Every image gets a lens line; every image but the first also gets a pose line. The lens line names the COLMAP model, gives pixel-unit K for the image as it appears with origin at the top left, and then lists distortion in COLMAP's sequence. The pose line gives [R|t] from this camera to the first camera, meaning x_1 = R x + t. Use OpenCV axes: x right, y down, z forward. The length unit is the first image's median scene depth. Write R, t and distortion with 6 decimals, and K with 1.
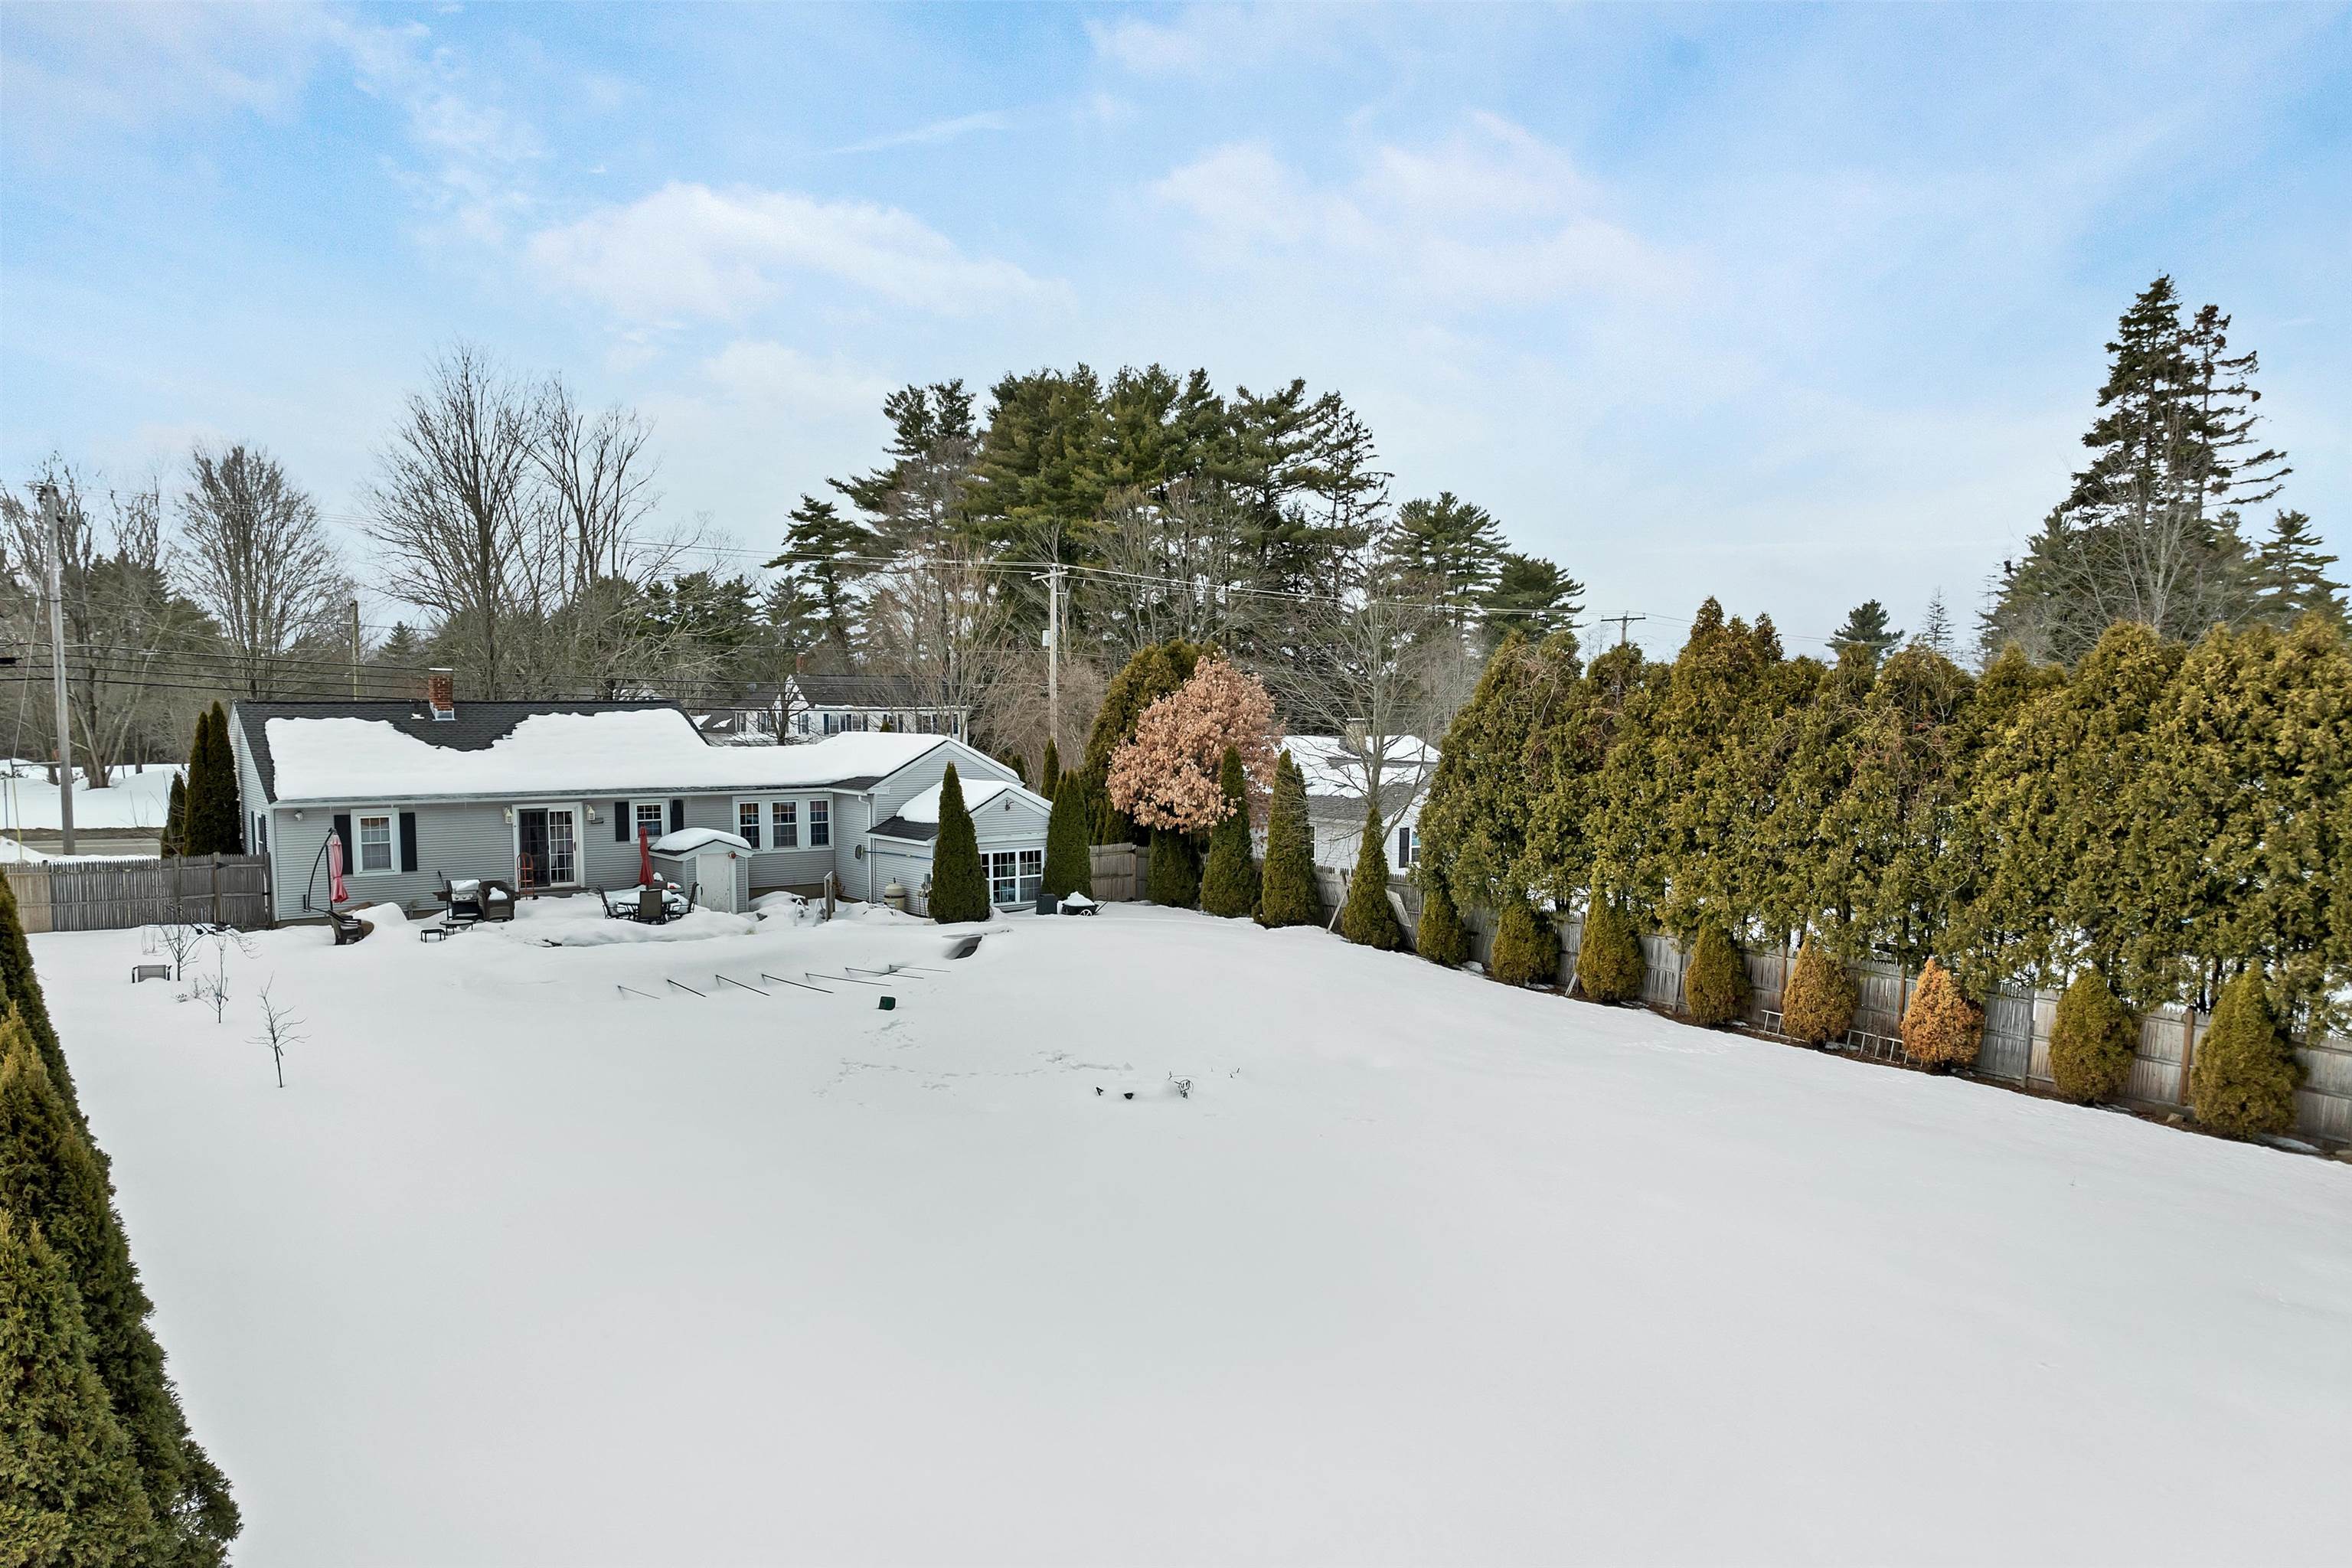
lens RADIAL K [[1692.5, 0, 1186.2], [0, 1692.5, 887.1], [0, 0, 1]] dist [-0.022013, -0.027657]
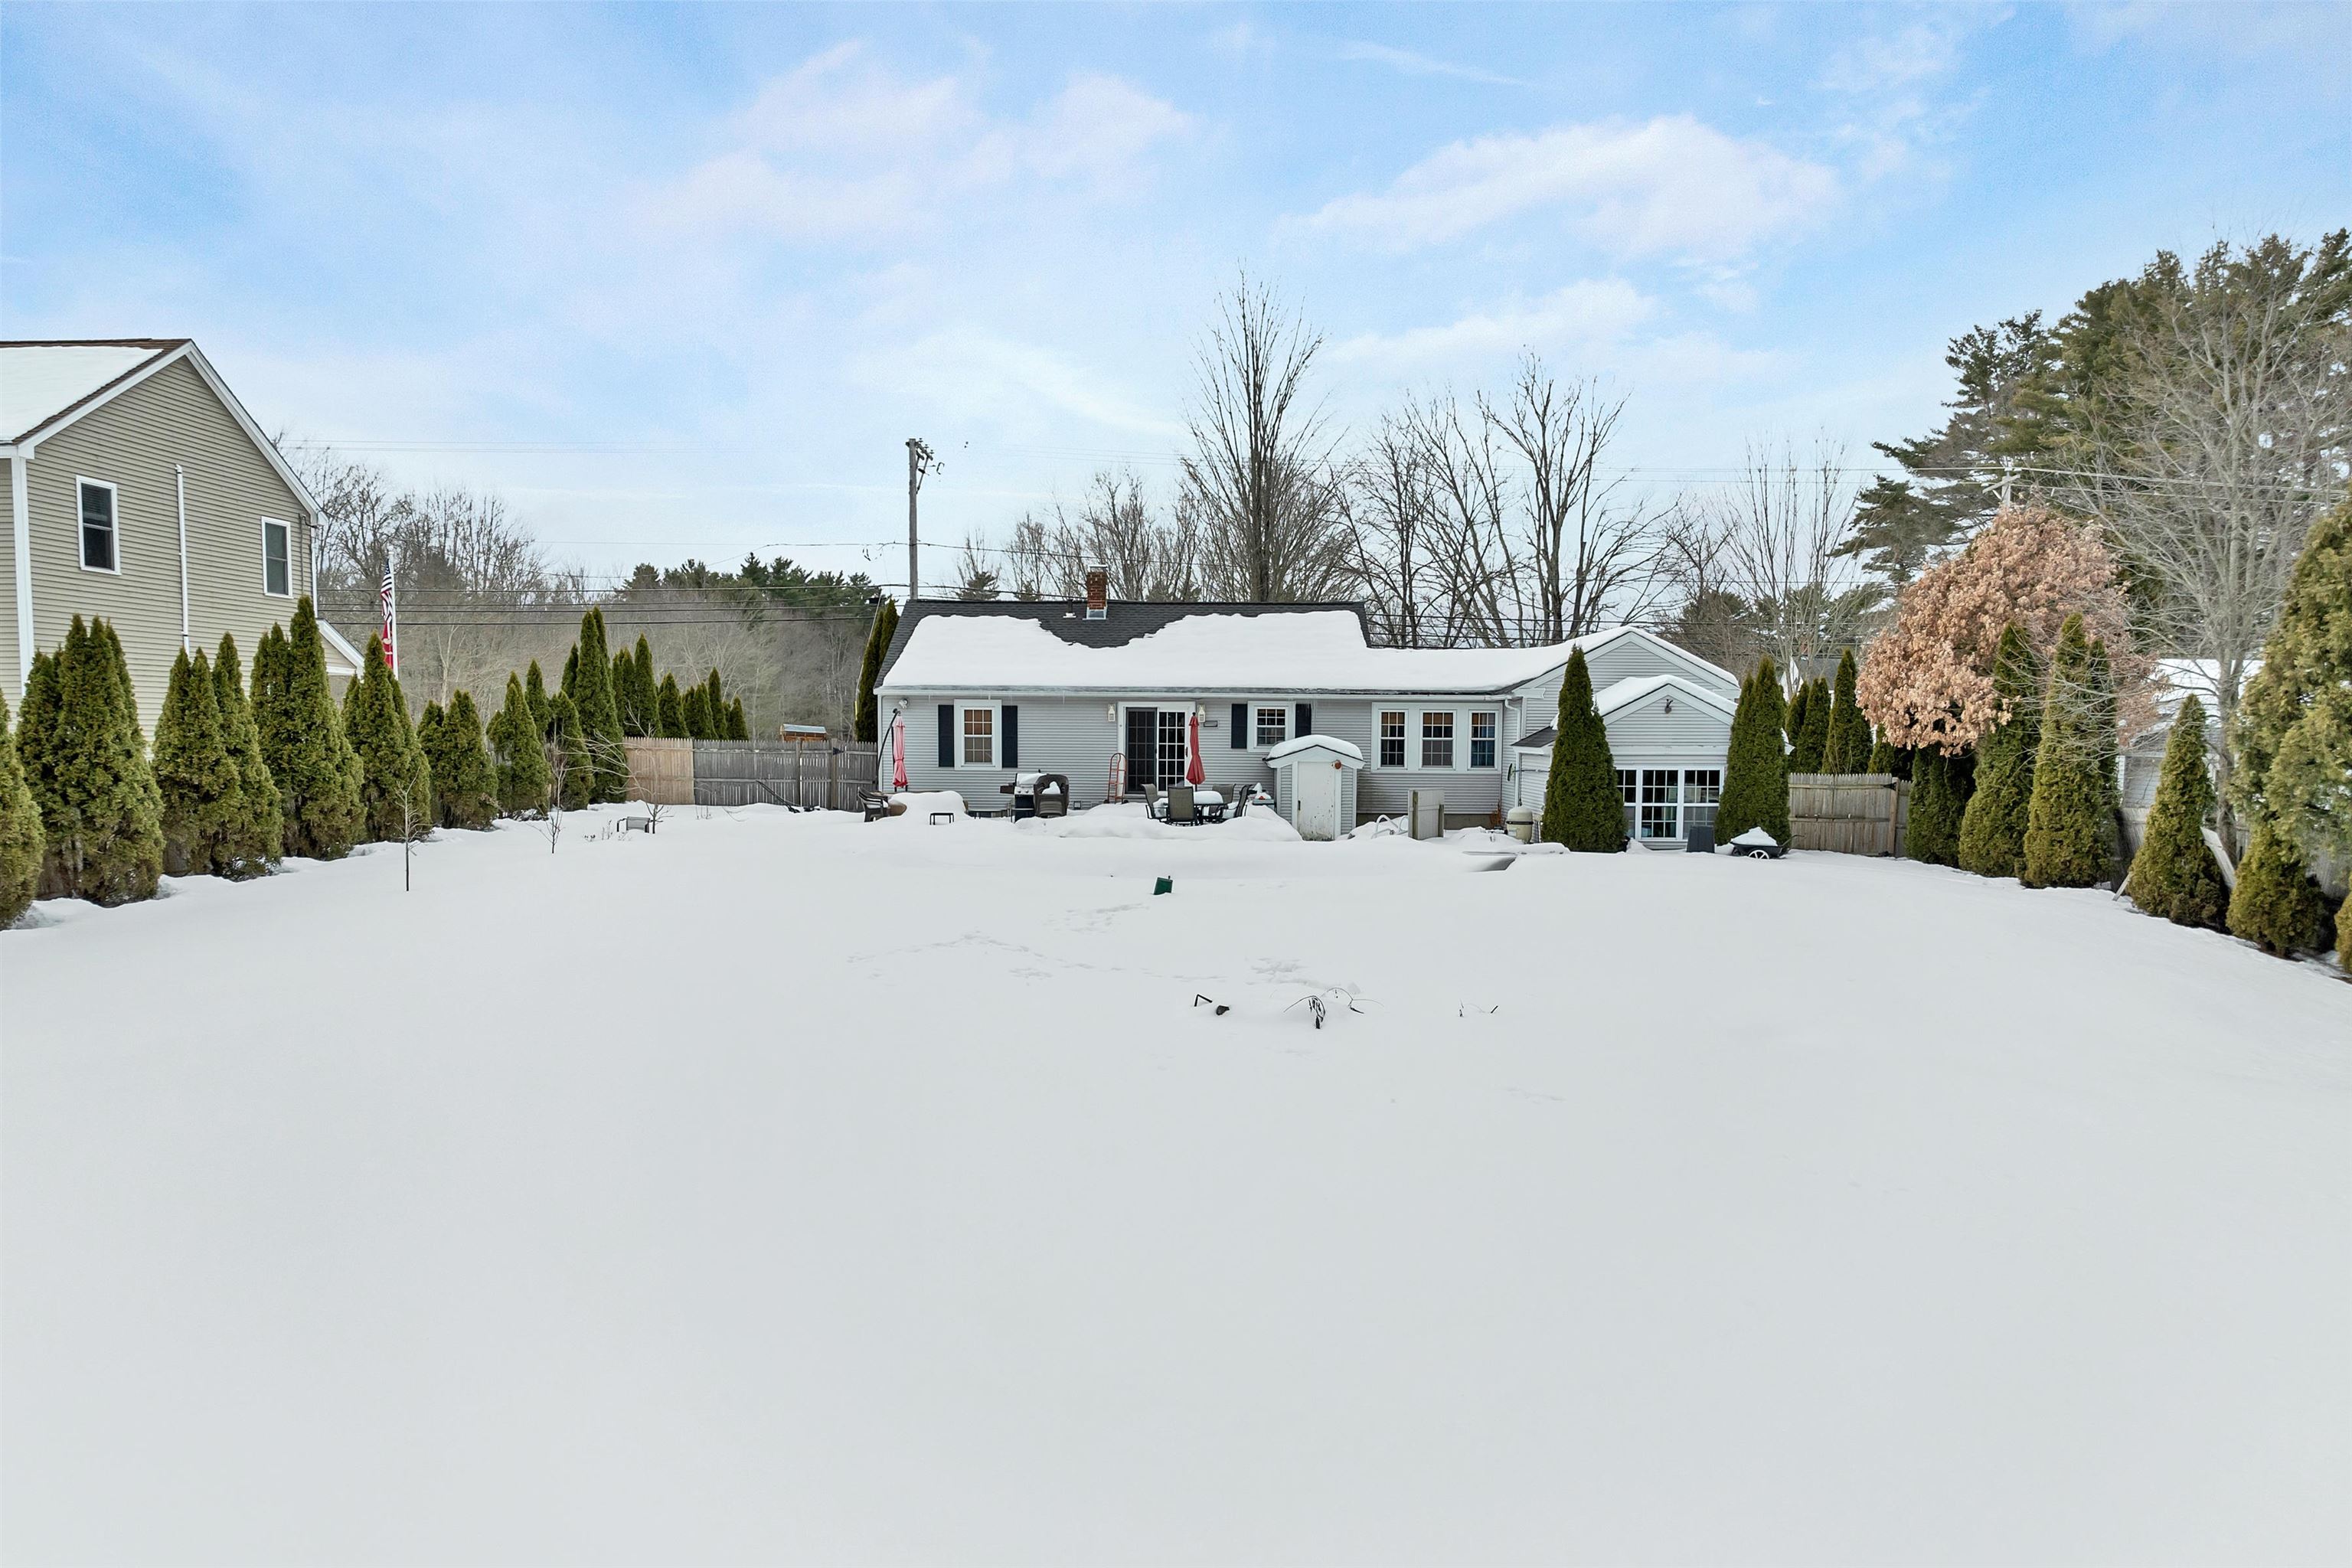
lens RADIAL K [[1692.5, 0, 1186.2], [0, 1692.5, 887.1], [0, 0, 1]] dist [-0.022013, -0.027657]
pose [[0.783318, 0.057290, -0.618975, 0.189730], [-0.072136, 0.997394, 0.001026, 0.044782], [0.617421, 0.043847, 0.785410, 0.287120]]
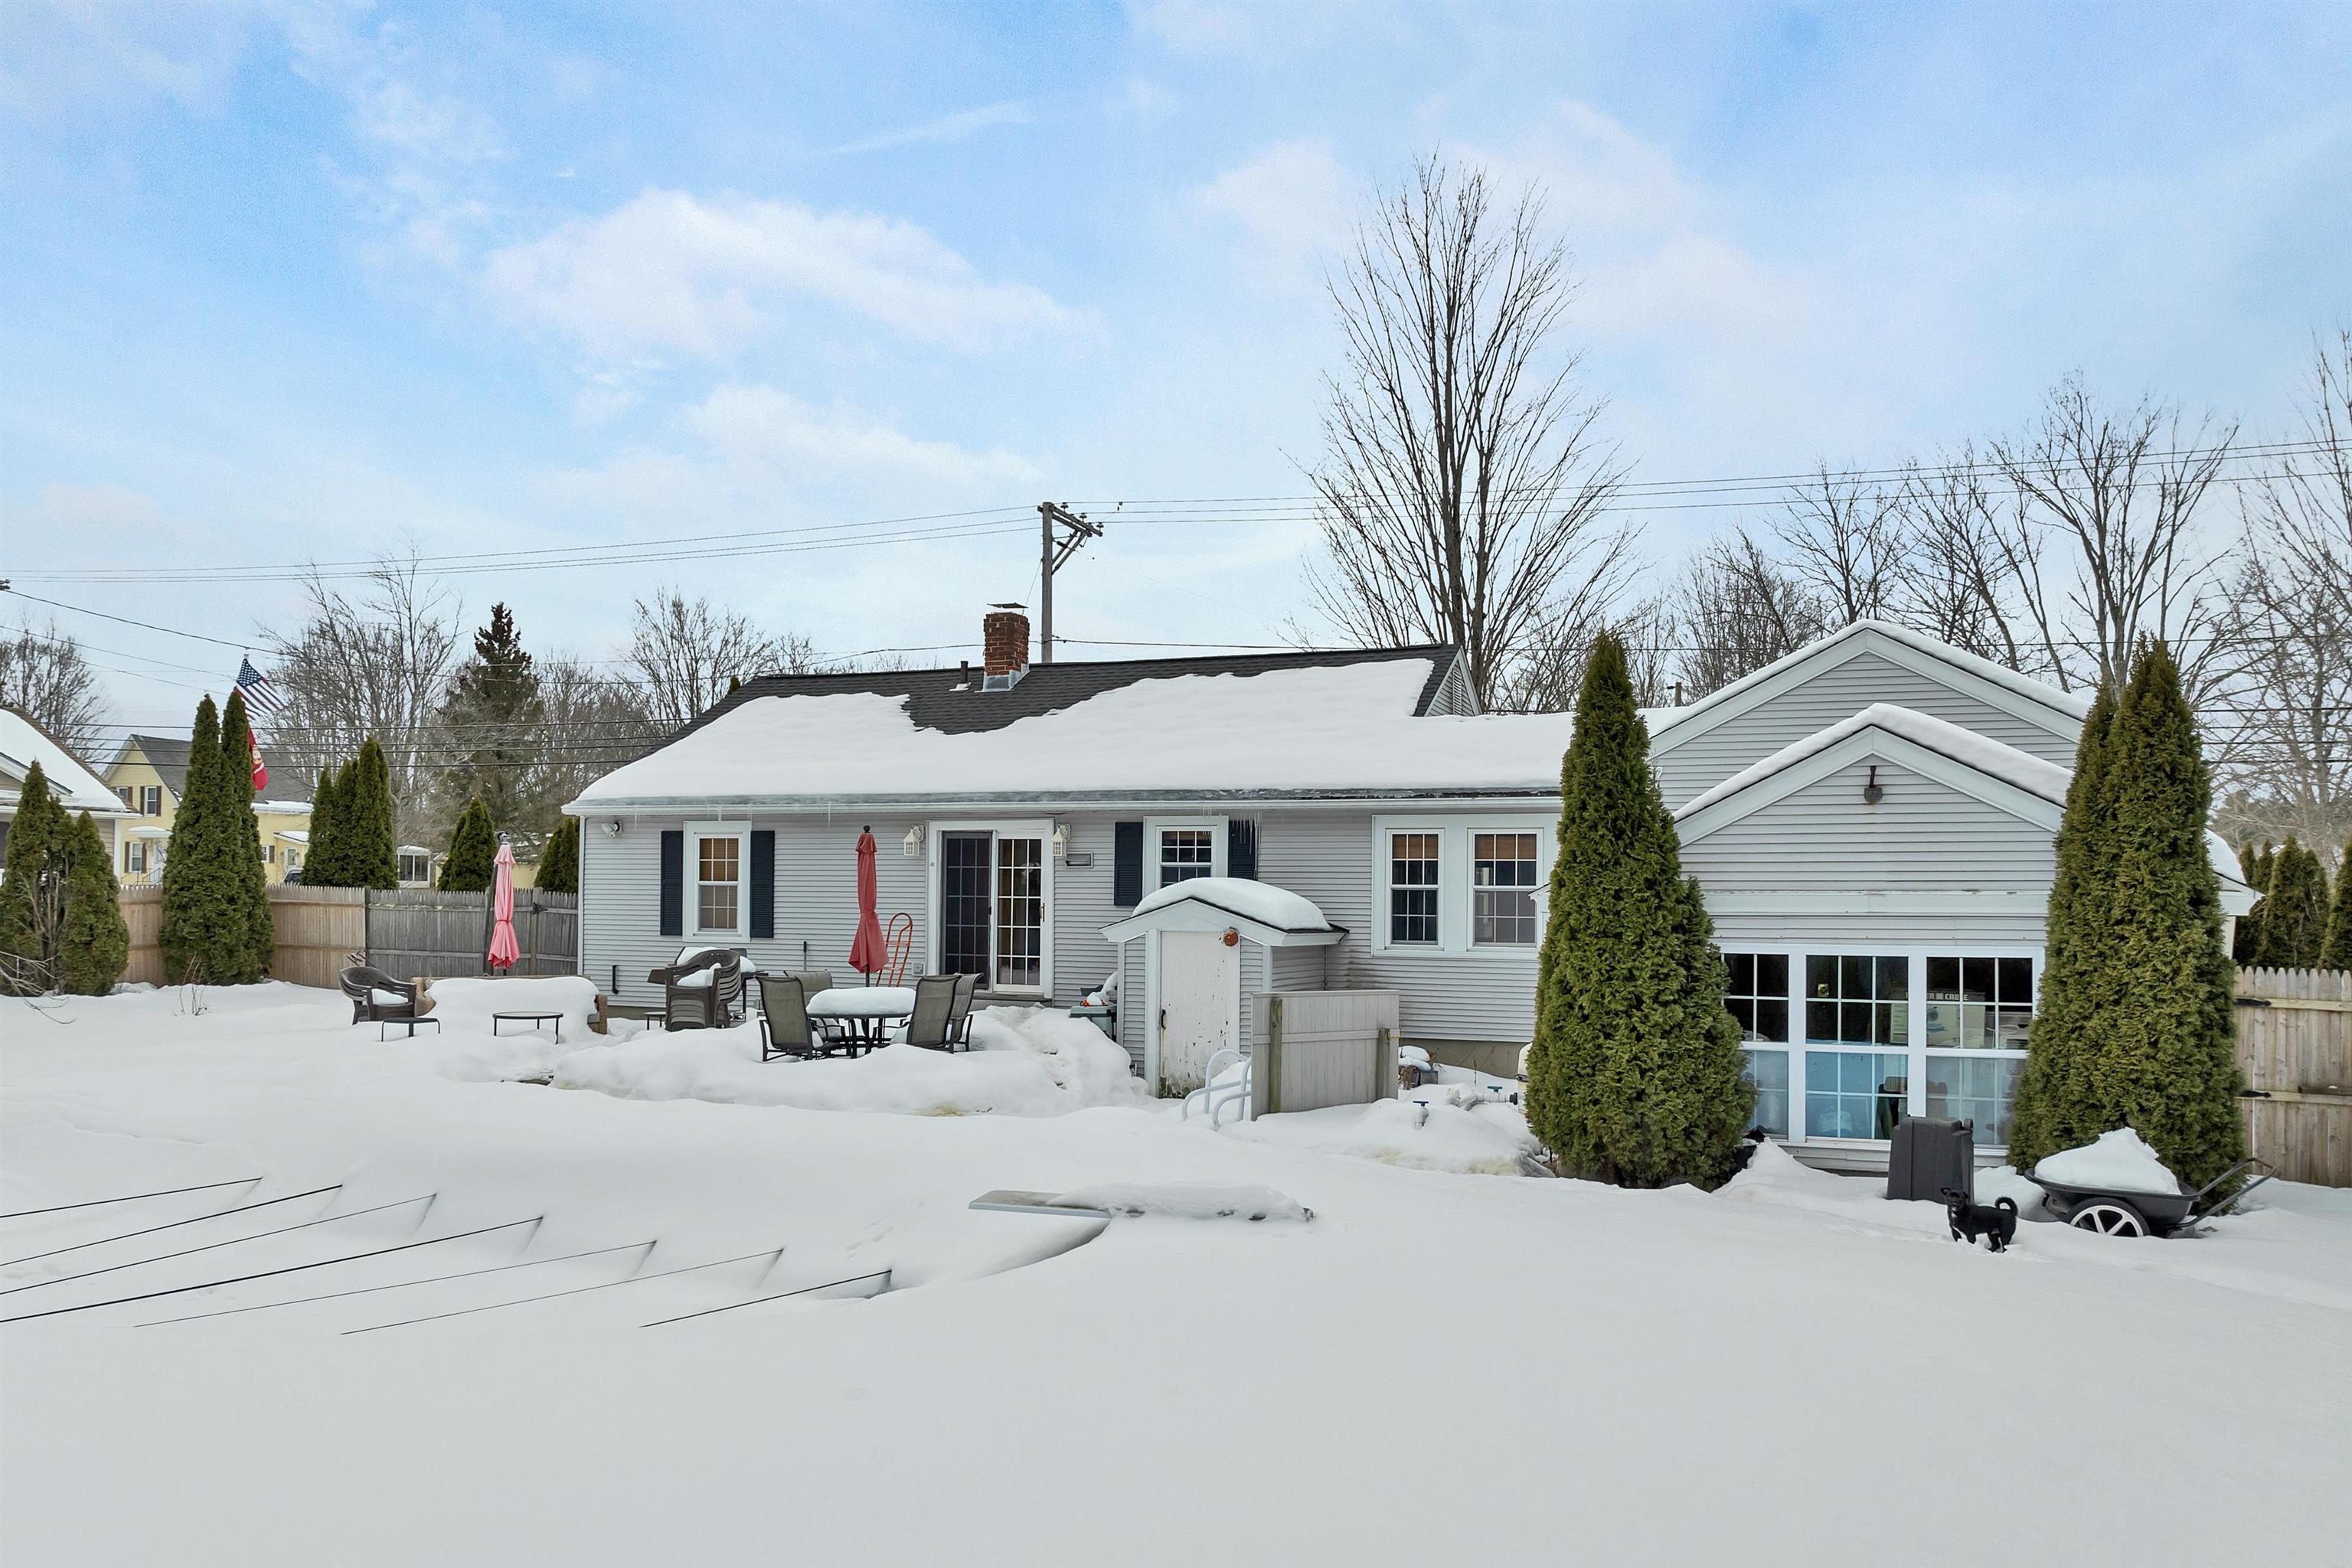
lens RADIAL K [[1692.5, 0, 1186.2], [0, 1692.5, 887.1], [0, 0, 1]] dist [-0.022013, -0.027657]
pose [[0.517772, -0.009249, -0.855469, 0.070648], [-0.104169, 0.991820, -0.073772, 0.000222], [0.849153, 0.127311, 0.512573, 0.756437]]
